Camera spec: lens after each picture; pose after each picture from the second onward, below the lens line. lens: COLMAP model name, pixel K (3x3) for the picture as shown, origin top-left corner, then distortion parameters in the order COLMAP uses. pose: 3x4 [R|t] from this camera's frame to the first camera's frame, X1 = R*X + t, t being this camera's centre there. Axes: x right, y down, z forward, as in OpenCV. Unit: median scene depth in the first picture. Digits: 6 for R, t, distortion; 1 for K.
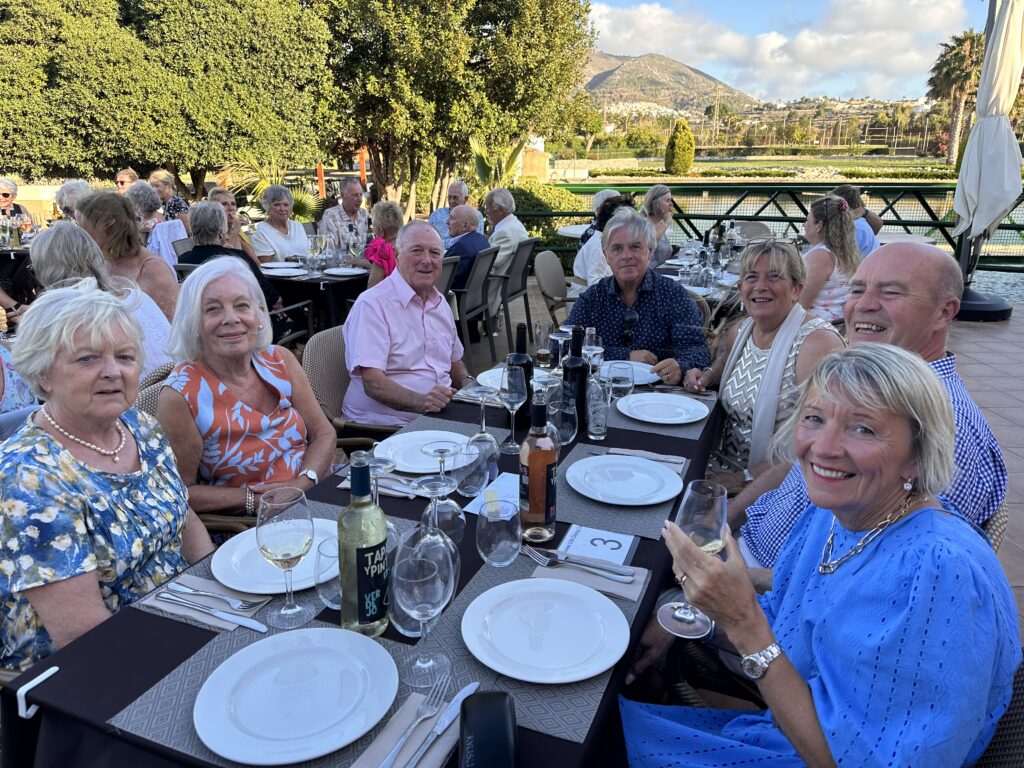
lens RADIAL K [[725.7, 0, 519.5], [0, 725.7, 388.2], [0, 0, 1]] dist [0.022320, -0.027965]
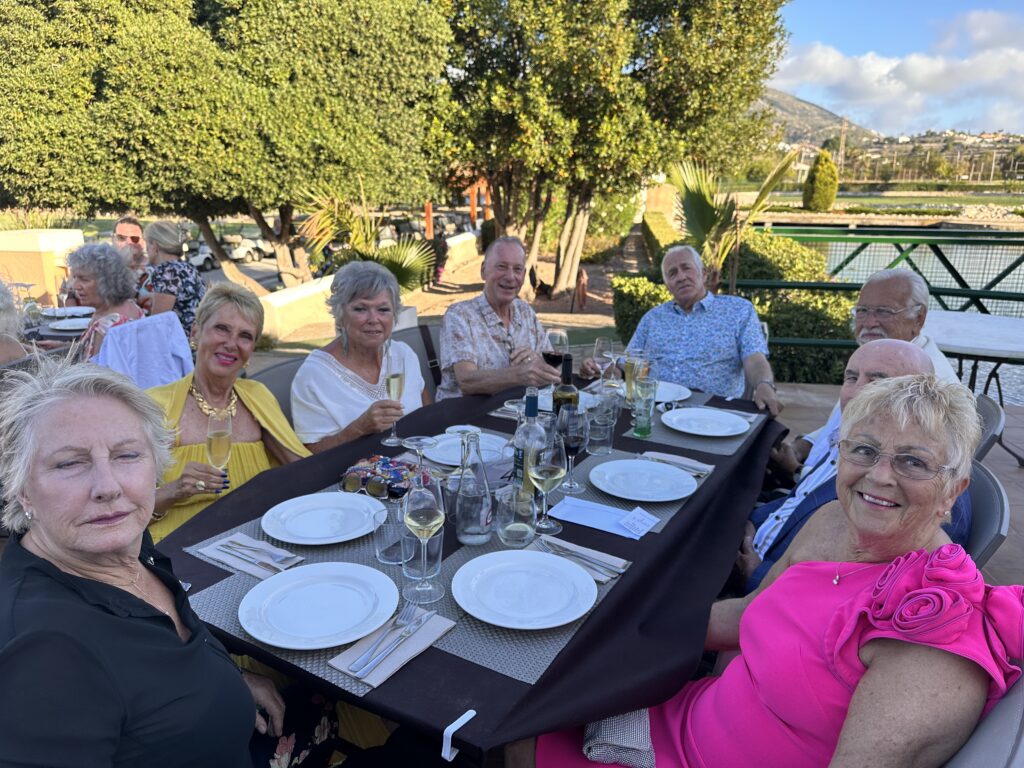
lens RADIAL K [[725.7, 0, 521.4], [0, 725.7, 391.0], [0, 0, 1]] dist [0.022320, -0.027965]
pose [[0.991453, 0.037490, -0.124962, -0.077330], [-0.042533, 0.998375, -0.037937, -0.083824], [0.123336, 0.042928, 0.991436, 0.266726]]
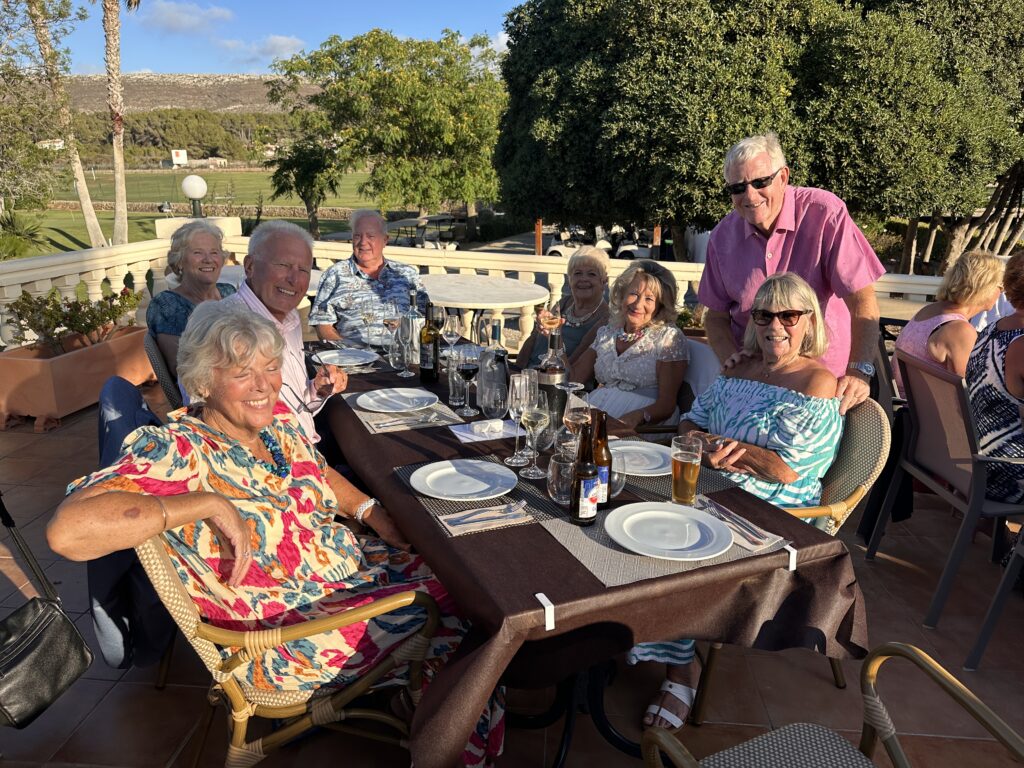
lens RADIAL K [[725.7, 0, 512.3], [0, 725.7, 384.7], [0, 0, 1]] dist [0.022320, -0.027965]
pose [[0.995578, 0.022680, -0.091157, -0.752984], [-0.025884, 0.999082, -0.034121, -0.106407], [0.090300, 0.036330, 0.995252, 0.281525]]
